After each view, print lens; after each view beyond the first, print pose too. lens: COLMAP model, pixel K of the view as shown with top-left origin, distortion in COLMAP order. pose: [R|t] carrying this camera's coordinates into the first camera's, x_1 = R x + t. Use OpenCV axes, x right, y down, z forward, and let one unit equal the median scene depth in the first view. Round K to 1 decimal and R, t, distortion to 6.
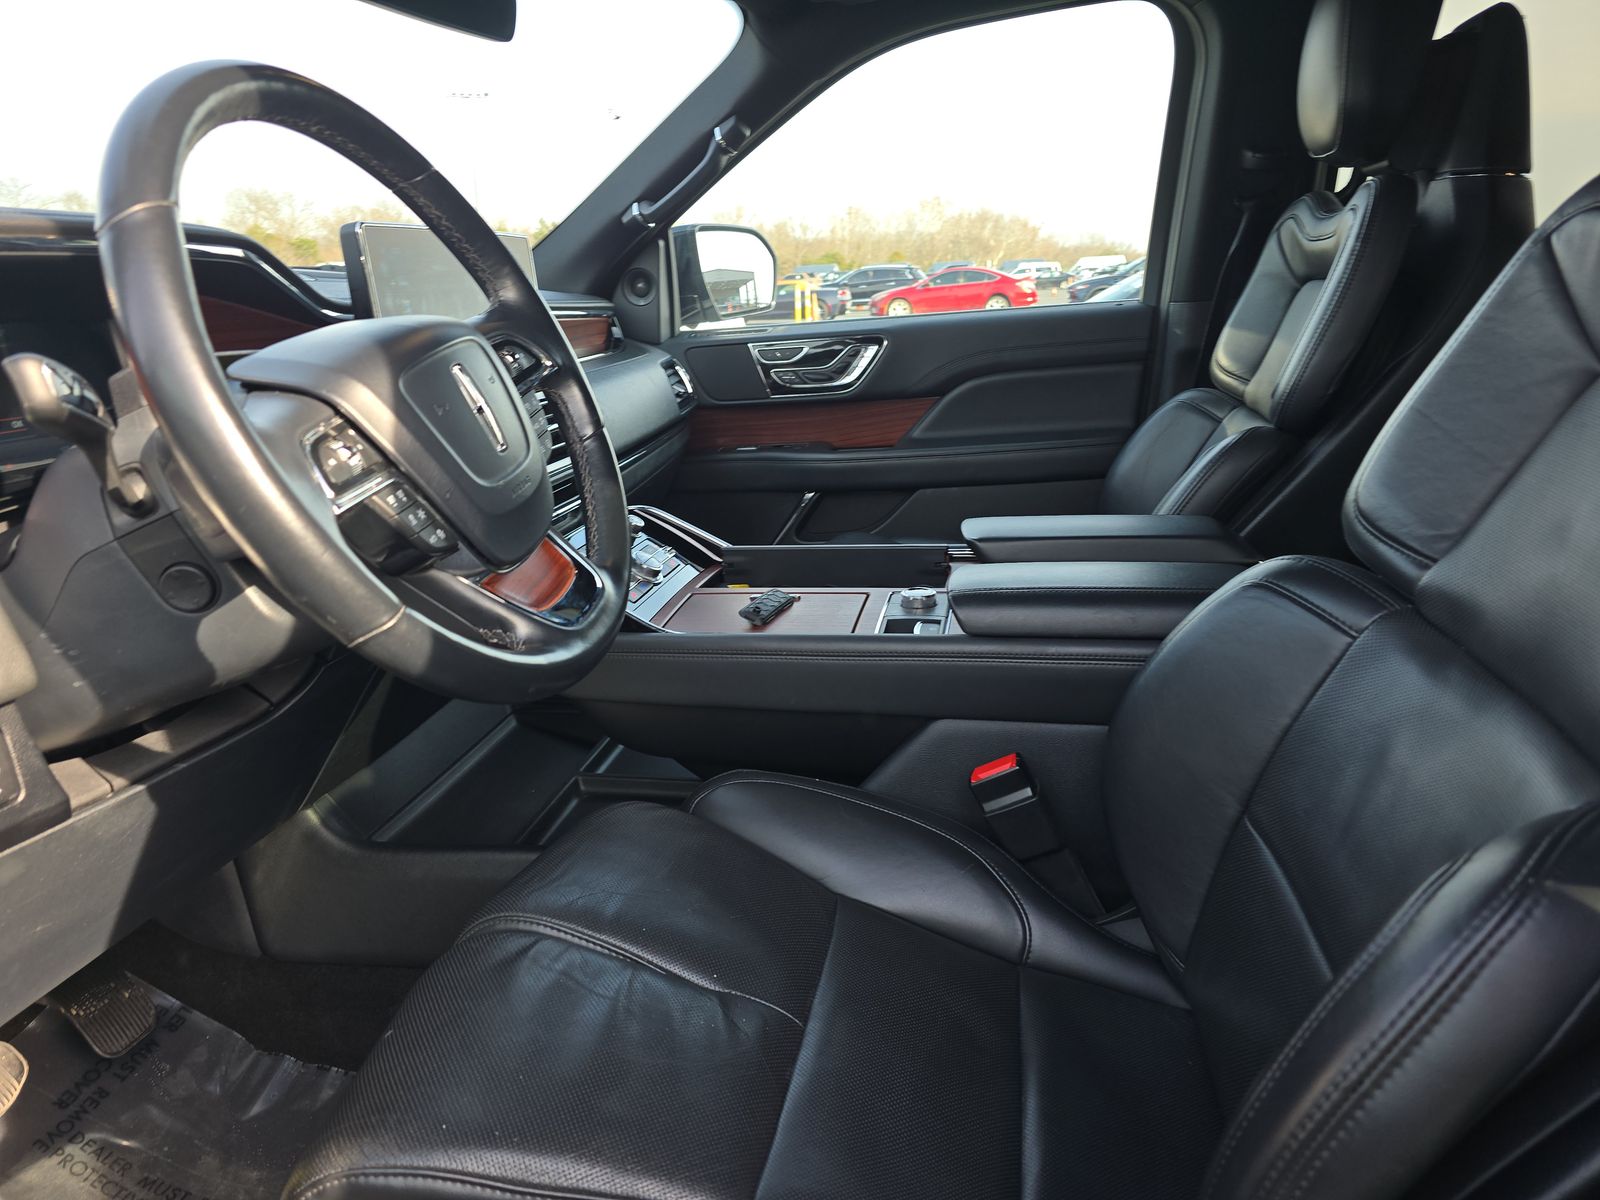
lens RADIAL K [[1083.9, 0, 822.2], [0, 1083.9, 545.2], [0, 0, 1]] dist [0.115180, -0.101280]
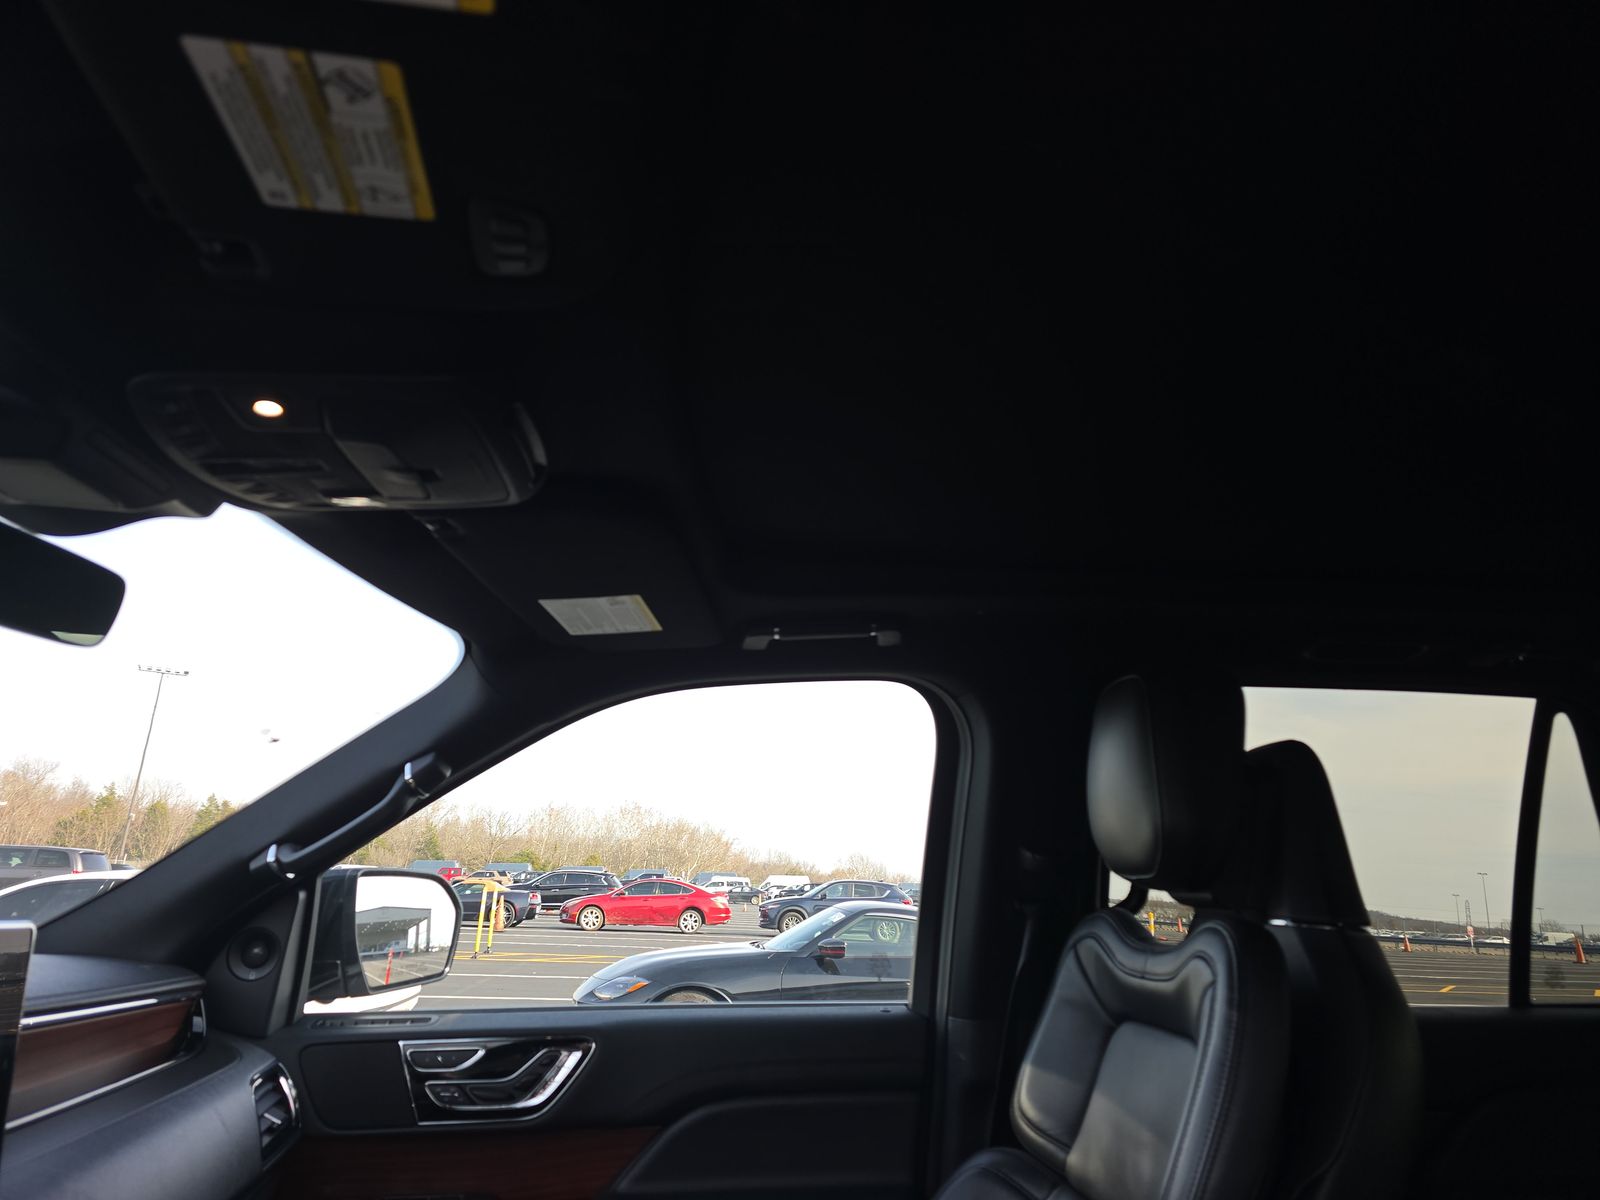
lens RADIAL K [[1055.7, 0, 824.4], [0, 1055.7, 600.3], [0, 0, 1]] dist [0.067675, -0.062159]
pose [[0.960005, 0.133629, 0.246034, -0.010990], [0.001459, 0.876353, -0.481667, -0.098840], [-0.279978, 0.462762, 0.841109, 0.189405]]
